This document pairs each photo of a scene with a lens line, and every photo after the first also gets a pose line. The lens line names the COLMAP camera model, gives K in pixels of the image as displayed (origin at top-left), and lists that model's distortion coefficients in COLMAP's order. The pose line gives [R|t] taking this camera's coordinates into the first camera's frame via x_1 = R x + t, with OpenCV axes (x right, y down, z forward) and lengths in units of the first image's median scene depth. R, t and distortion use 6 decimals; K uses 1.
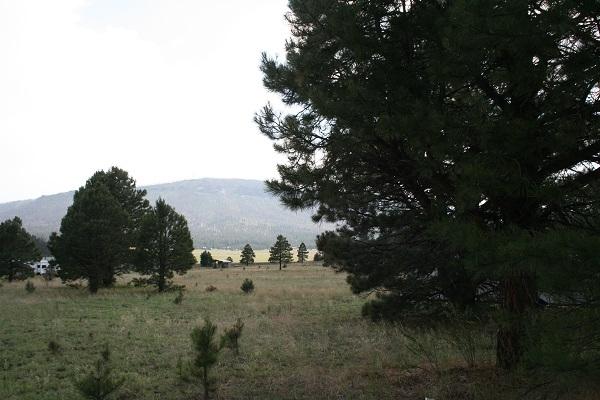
lens RADIAL K [[630.9, 0, 311.7], [0, 630.9, 191.0], [0, 0, 1]] dist [-0.072834, 0.000000]
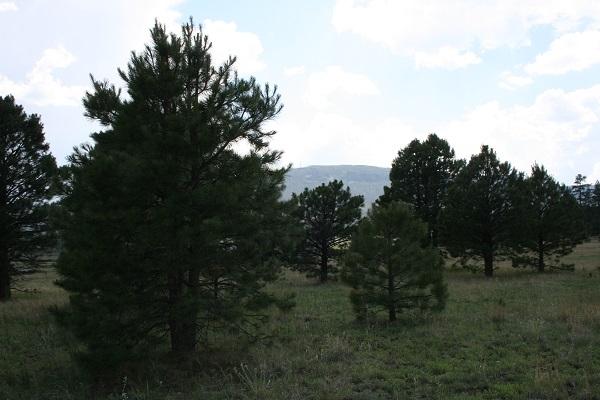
lens RADIAL K [[630.9, 0, 280.2], [0, 630.9, 205.9], [0, 0, 1]] dist [-0.072834, 0.000000]
pose [[0.981642, -0.038627, -0.186779, -0.341598], [0.046706, 0.998145, 0.039048, 0.015833], [0.184924, -0.047055, 0.981626, 0.080843]]
